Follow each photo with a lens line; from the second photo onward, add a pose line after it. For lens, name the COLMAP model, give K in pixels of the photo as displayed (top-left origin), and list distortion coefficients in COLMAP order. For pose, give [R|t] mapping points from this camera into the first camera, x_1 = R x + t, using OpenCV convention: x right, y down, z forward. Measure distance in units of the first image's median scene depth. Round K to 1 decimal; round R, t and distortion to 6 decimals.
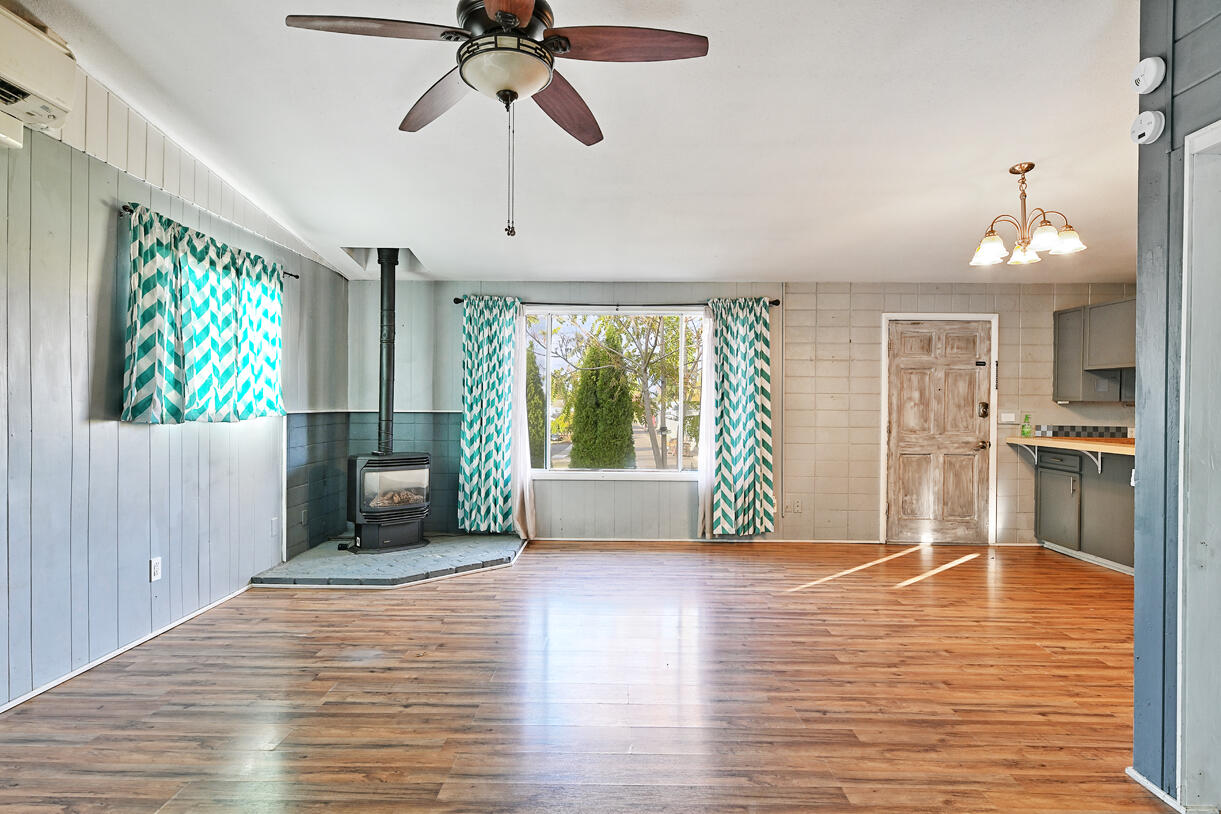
lens RADIAL K [[672.0, 0, 609.3], [0, 672.0, 408.0], [0, 0, 1]] dist [0.005648, 0.000650]
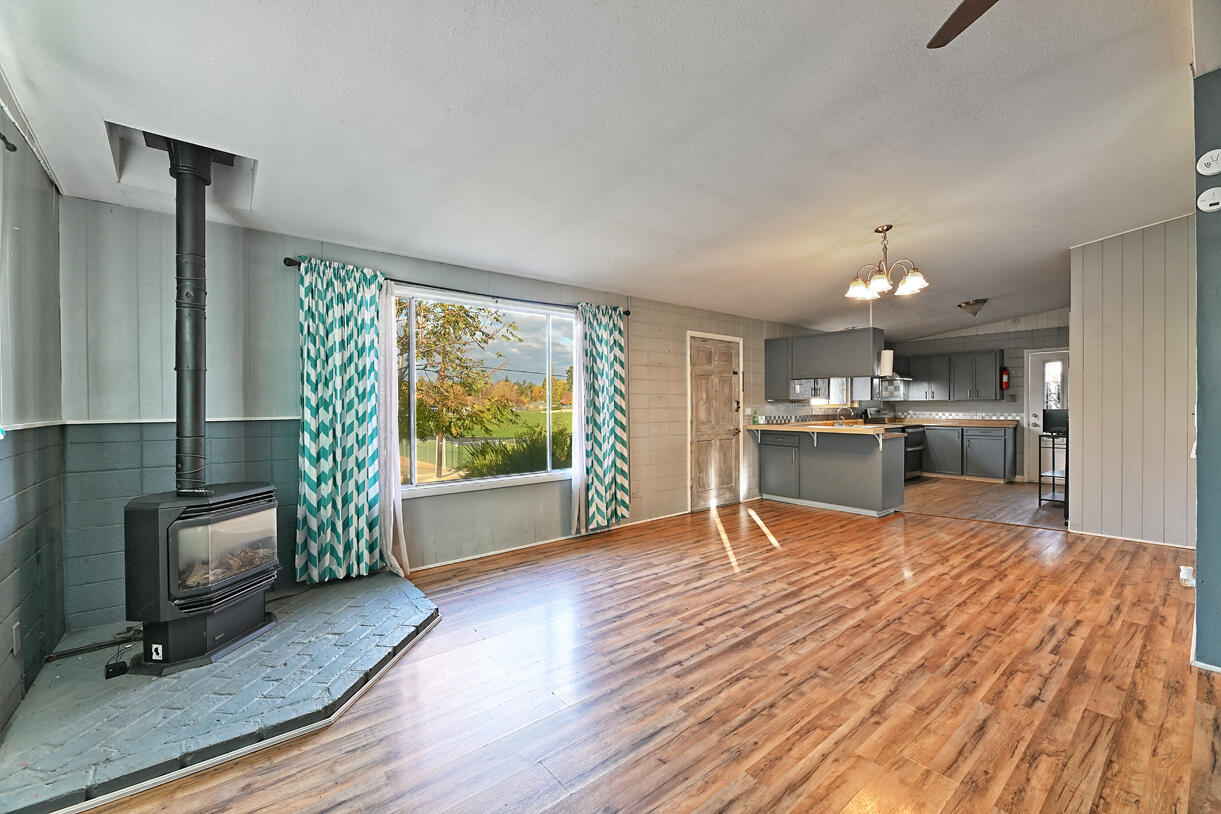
lens RADIAL K [[494.6, 0, 608.4], [0, 494.6, 407.2], [0, 0, 1]] dist [-0.001937, -0.001787]
pose [[0.768805, -0.014205, 0.639325, -0.306360], [0.015140, 0.999877, 0.004009, -0.003294], [-0.639304, 0.006598, 0.768926, 0.388017]]
